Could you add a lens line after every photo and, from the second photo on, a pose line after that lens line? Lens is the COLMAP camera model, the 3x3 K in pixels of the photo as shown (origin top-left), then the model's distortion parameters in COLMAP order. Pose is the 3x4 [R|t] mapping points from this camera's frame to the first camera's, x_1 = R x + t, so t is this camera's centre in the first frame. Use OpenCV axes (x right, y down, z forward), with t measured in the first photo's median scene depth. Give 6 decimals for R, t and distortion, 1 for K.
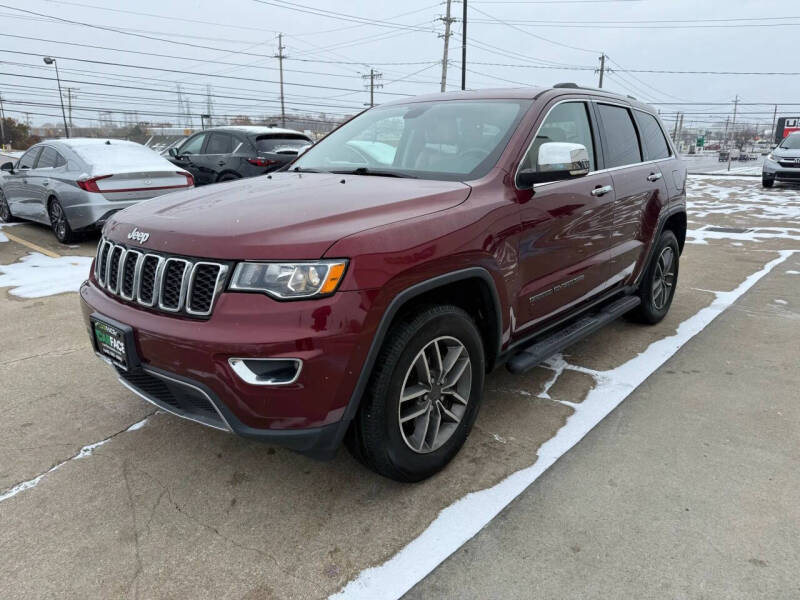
lens RADIAL K [[564.2, 0, 401.7], [0, 564.2, 292.6], [0, 0, 1]] dist [0.013209, -0.024091]
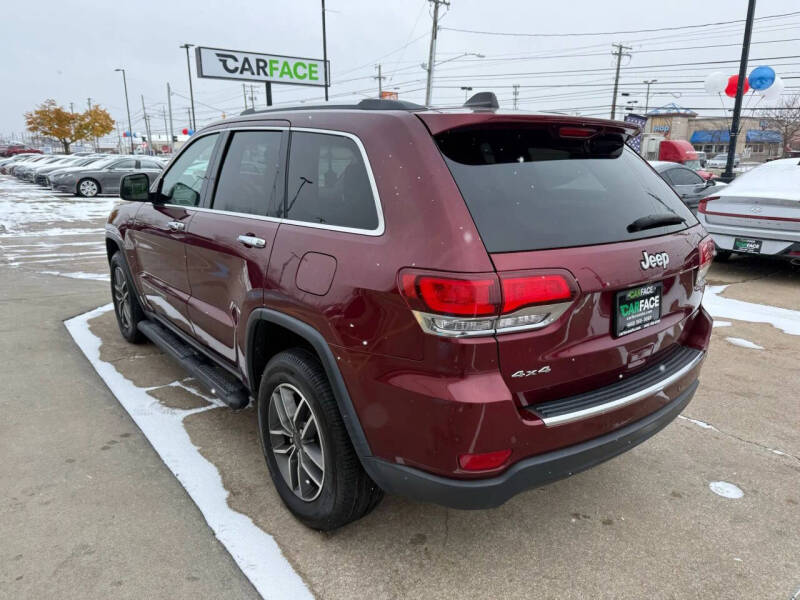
lens RADIAL K [[564.2, 0, 403.5], [0, 564.2, 306.3], [0, 0, 1]] dist [0.013209, -0.024091]
pose [[-0.185233, 0.259168, -0.947904, 1.412851], [-0.251070, 0.920101, 0.300628, -0.506830], [0.950080, 0.293676, -0.105364, 1.726733]]
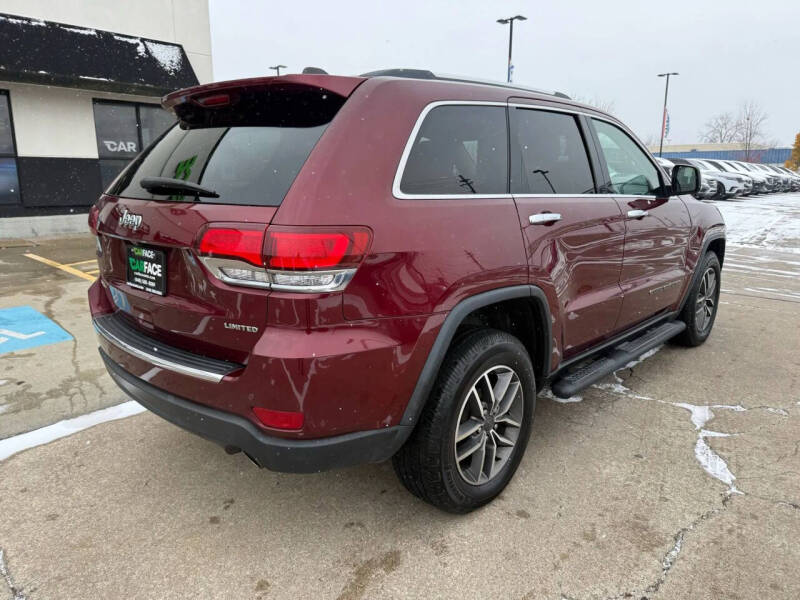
lens RADIAL K [[564.2, 0, 409.3], [0, 564.2, 303.0], [0, 0, 1]] dist [0.013209, -0.024091]
pose [[-0.999767, -0.003264, 0.021332, 0.331050], [0.006915, 0.887934, 0.459920, -0.657063], [-0.020442, 0.459960, -0.887704, 2.589609]]
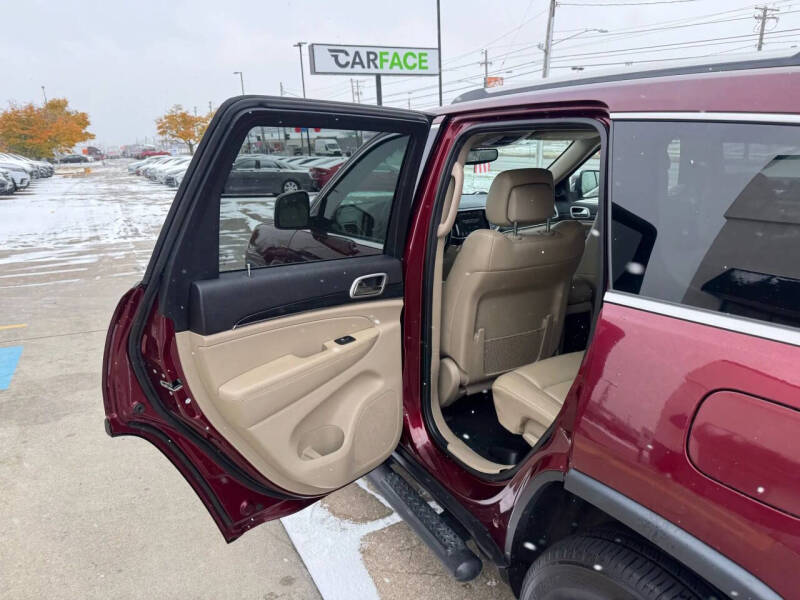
lens RADIAL K [[564.2, 0, 395.7], [0, 564.2, 303.9], [0, 0, 1]] dist [0.013209, -0.024091]
pose [[-0.362333, 0.269476, -0.892243, 1.071531], [-0.196306, 0.913755, 0.355691, -0.446889], [0.911141, 0.304032, -0.278183, 1.412867]]
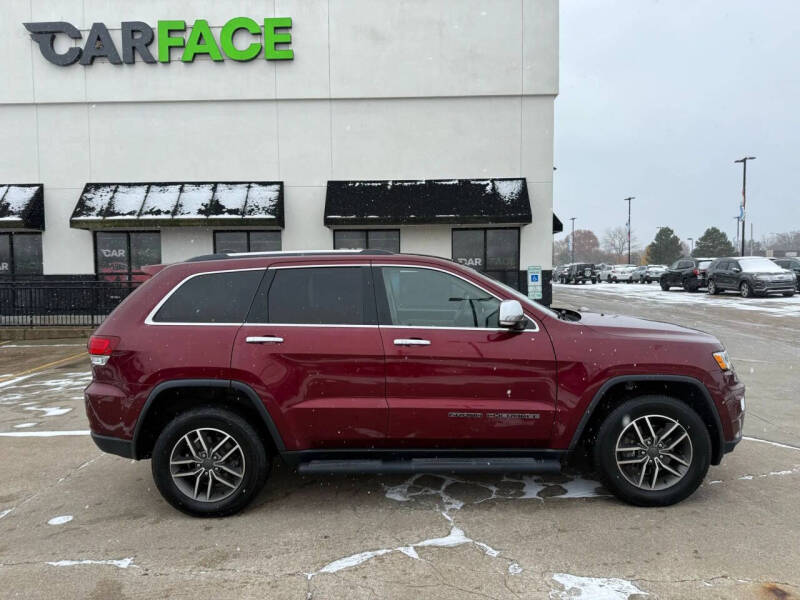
lens RADIAL K [[564.2, 0, 398.8], [0, 564.2, 299.5], [0, 0, 1]] dist [0.013209, -0.024091]
pose [[-0.649611, -0.020705, 0.759985, -1.022407], [0.207132, 0.956994, 0.203123, -0.665749], [-0.731507, 0.289368, -0.617385, 2.324449]]
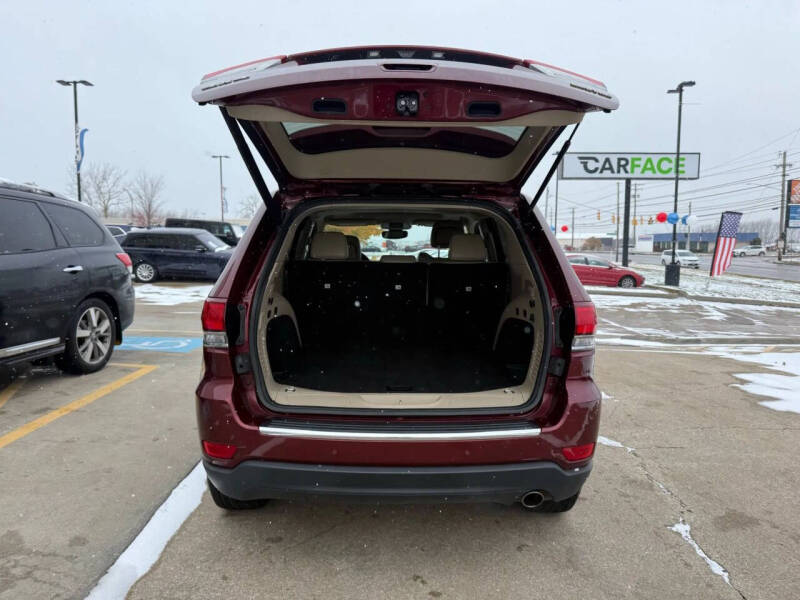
lens RADIAL K [[564.2, 0, 401.4], [0, 564.2, 300.0], [0, 0, 1]] dist [0.013209, -0.024091]
pose [[-0.740960, 0.060594, -0.668810, 1.178550], [-0.173870, 0.944652, 0.278212, -0.641970], [0.648650, 0.322430, -0.689414, 2.424747]]
